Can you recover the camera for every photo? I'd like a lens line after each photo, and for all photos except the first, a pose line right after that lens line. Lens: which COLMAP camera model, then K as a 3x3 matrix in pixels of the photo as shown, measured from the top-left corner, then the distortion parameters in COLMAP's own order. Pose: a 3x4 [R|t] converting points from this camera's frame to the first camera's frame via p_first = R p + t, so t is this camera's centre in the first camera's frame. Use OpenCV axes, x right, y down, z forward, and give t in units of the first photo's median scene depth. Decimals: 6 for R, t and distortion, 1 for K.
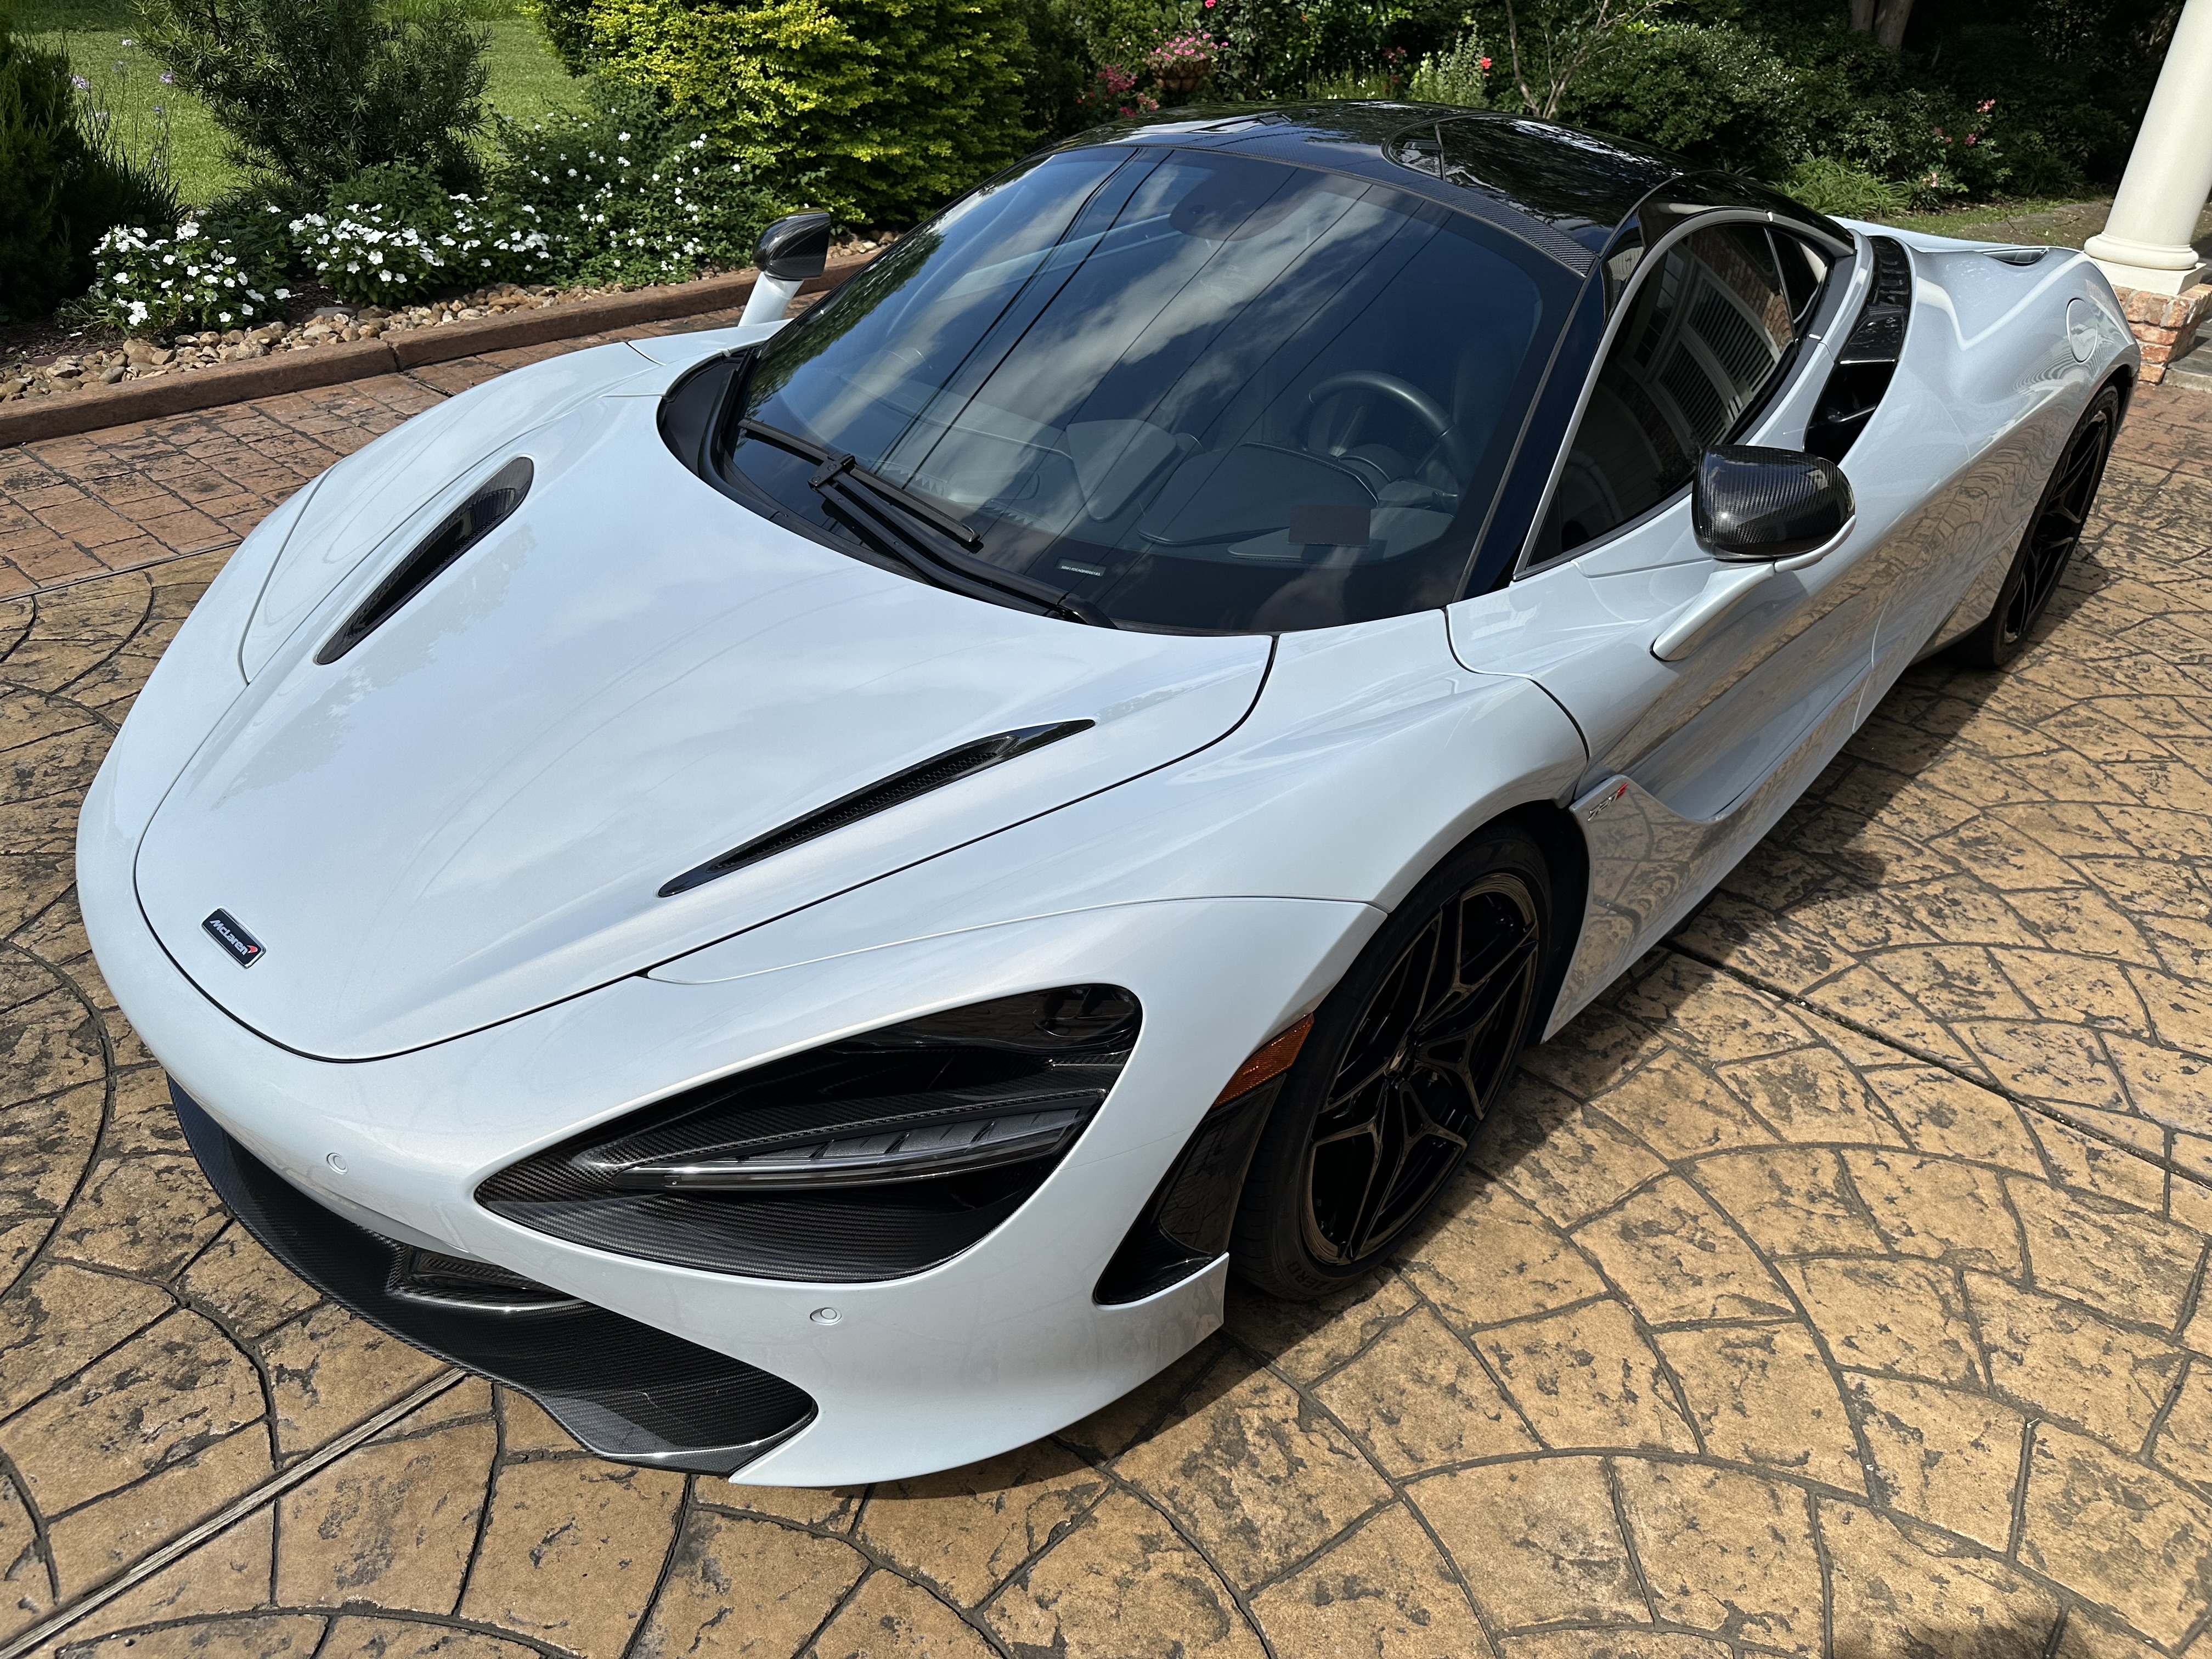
lens RADIAL K [[1542.7, 0, 1123.2], [0, 1542.7, 825.8], [0, 0, 1]] dist [0.025339, -0.036160]
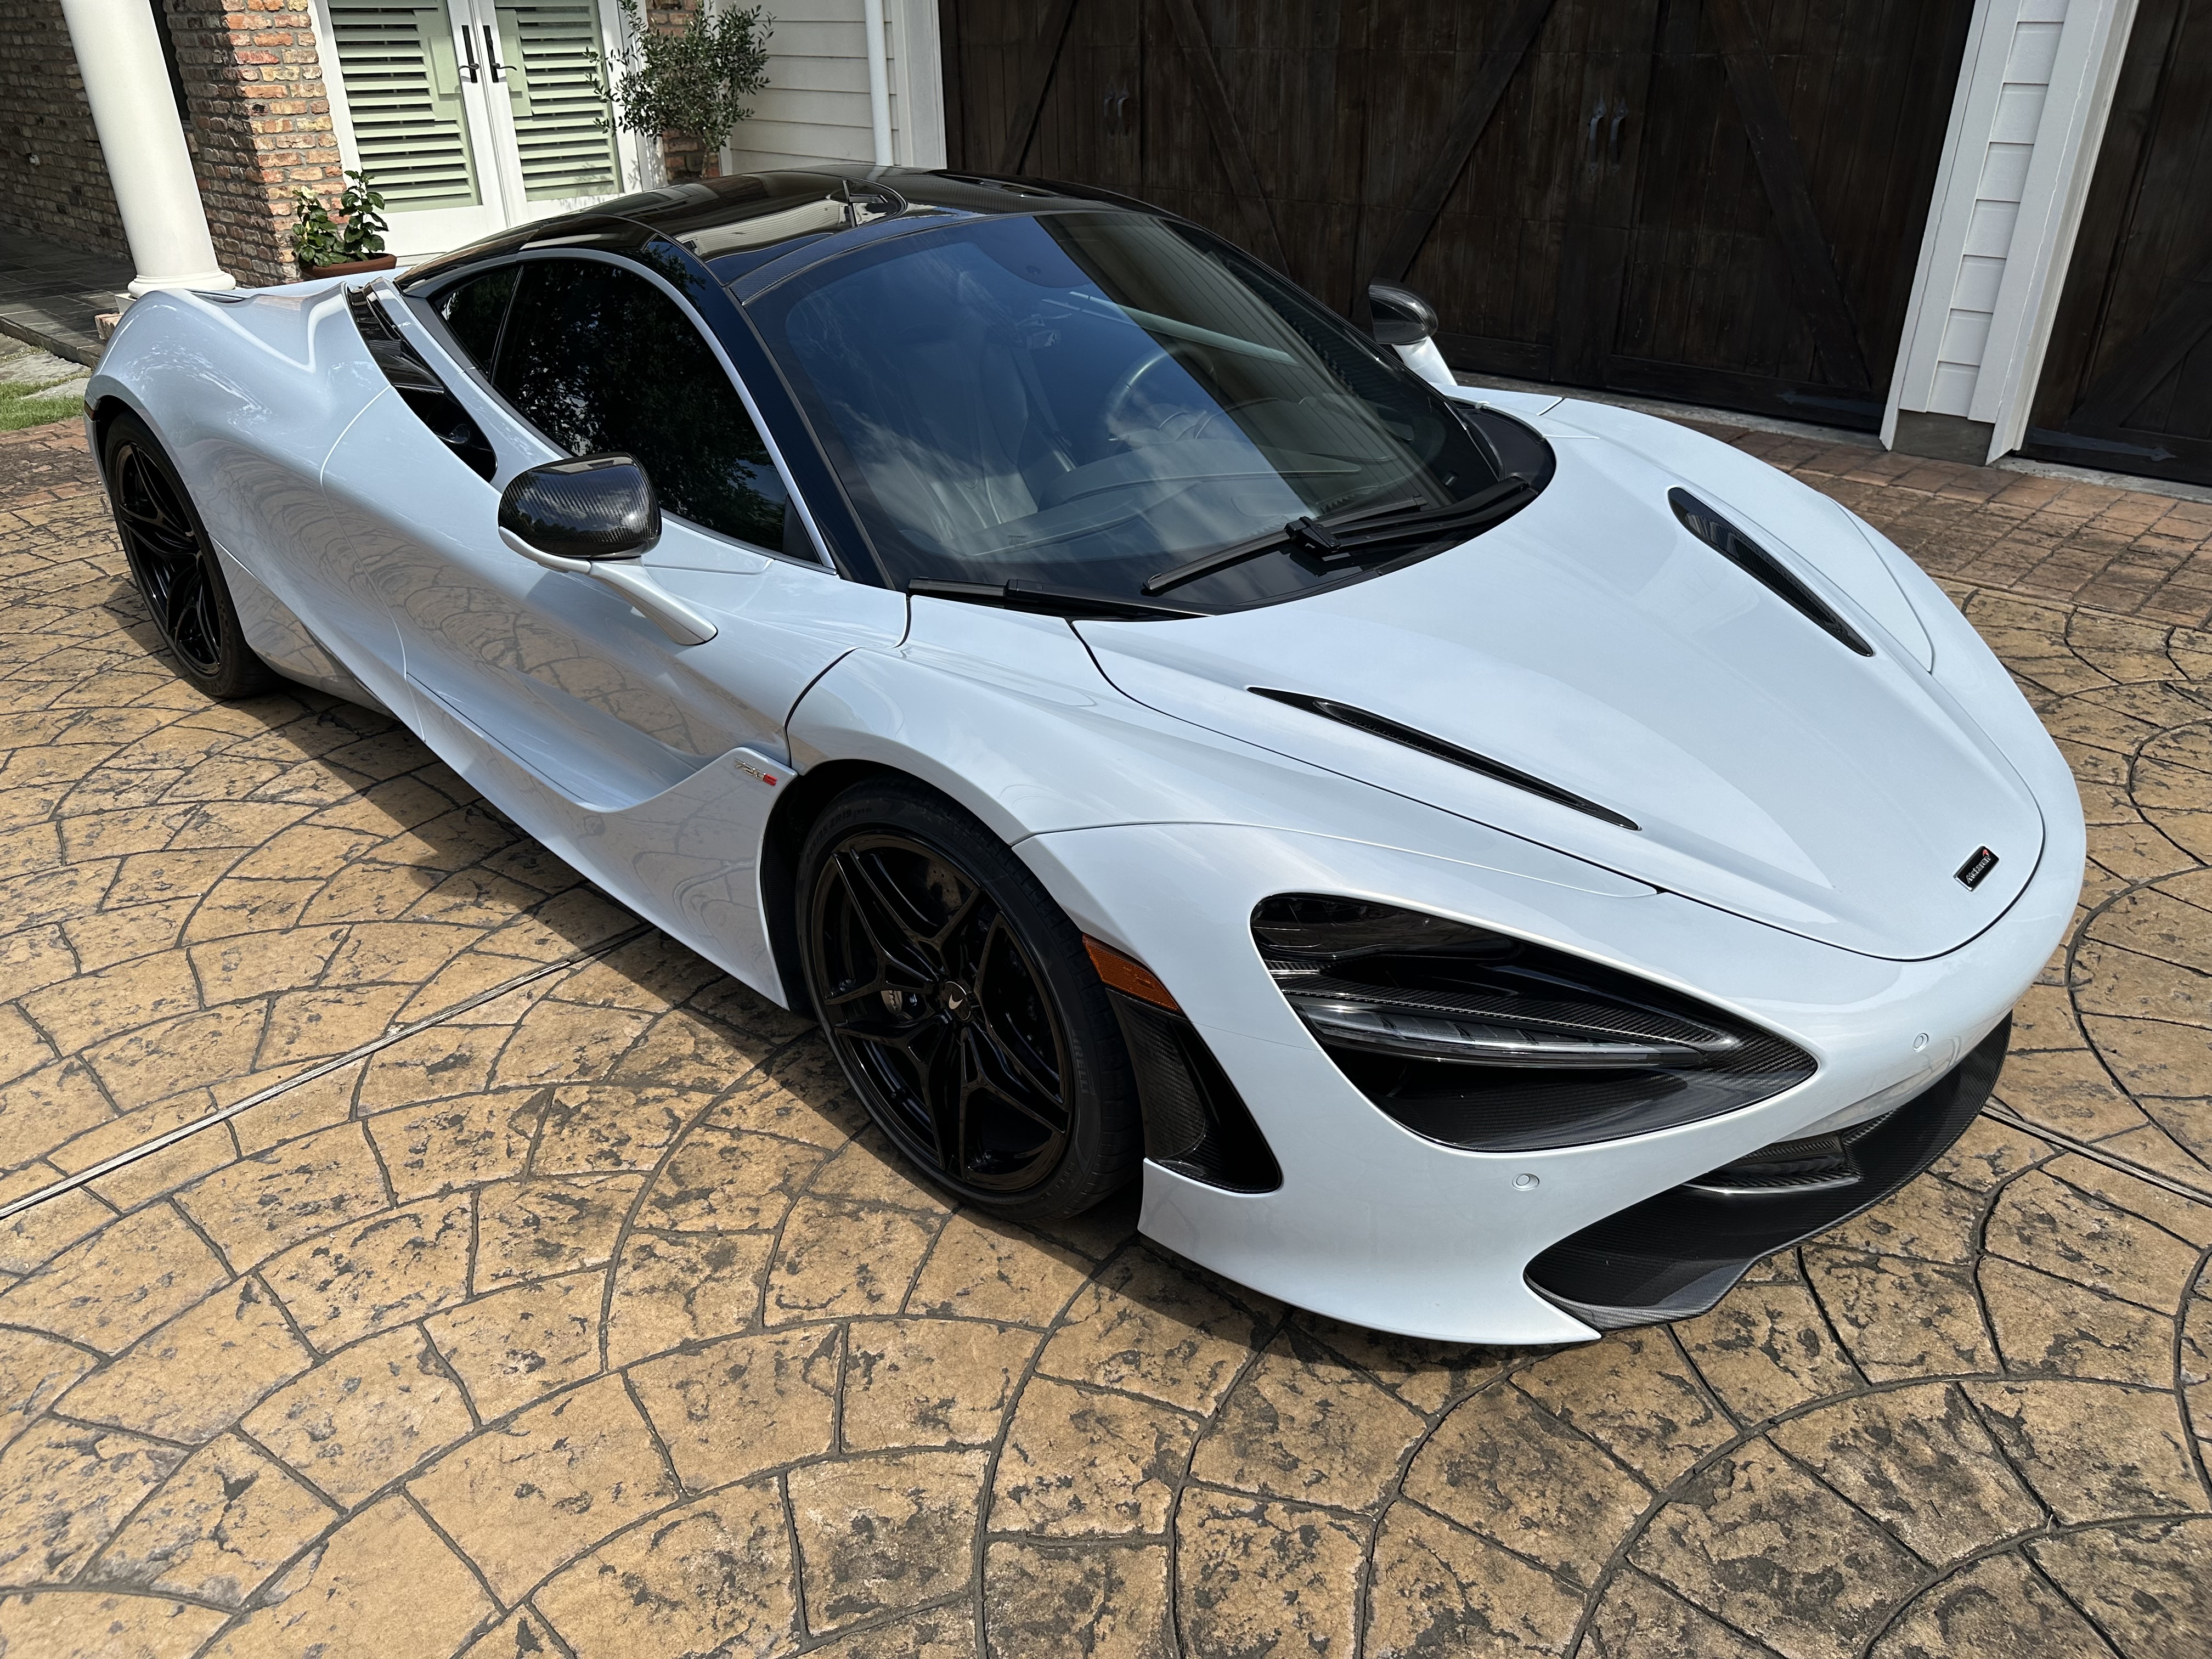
lens RADIAL K [[1542.7, 0, 1105.2], [0, 1542.7, 832.4], [0, 0, 1]] dist [0.025339, -0.036160]
pose [[0.034816, -0.520221, 0.853322, -1.466574], [0.533655, 0.731597, 0.424239, -0.741278], [-0.844985, 0.440609, 0.303090, 1.096719]]
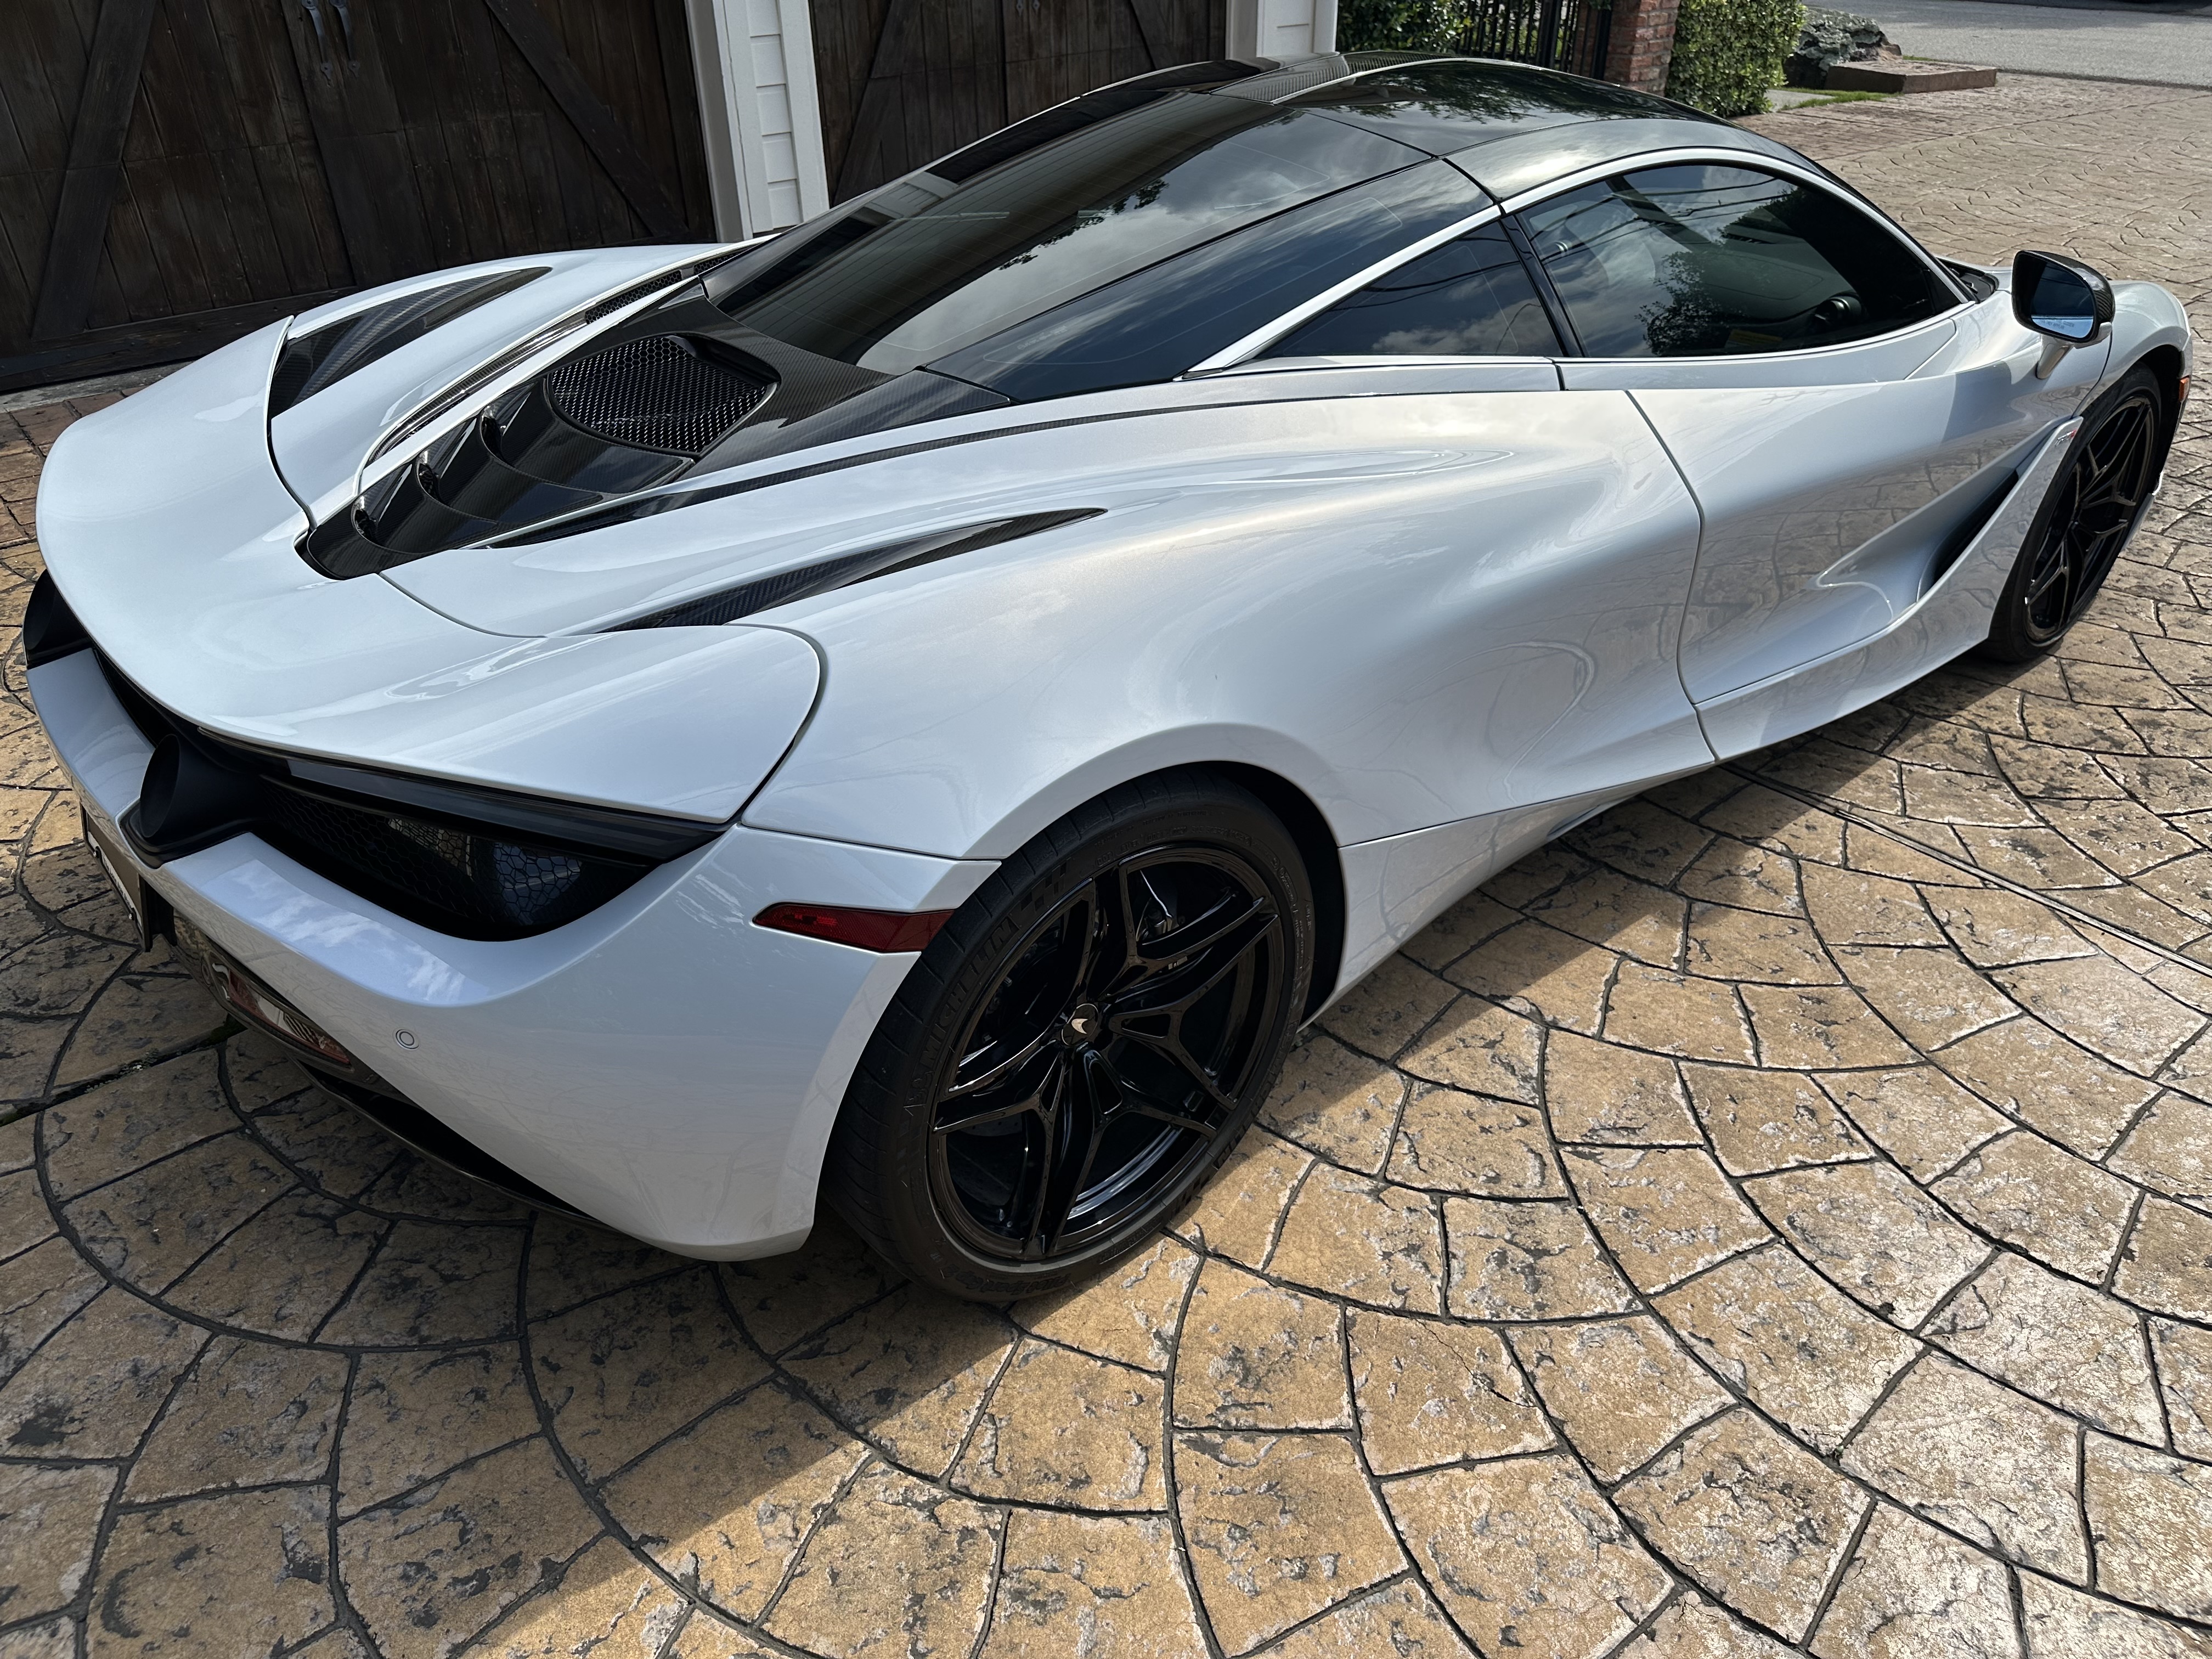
lens RADIAL K [[1542.7, 0, 1127.8], [0, 1542.7, 845.5], [0, 0, 1]] dist [0.025339, -0.036160]
pose [[-0.987177, -0.123272, 0.101417, 0.289381], [0.040039, 0.423807, 0.904867, -1.738770], [-0.154525, 0.897325, -0.413437, 2.851040]]
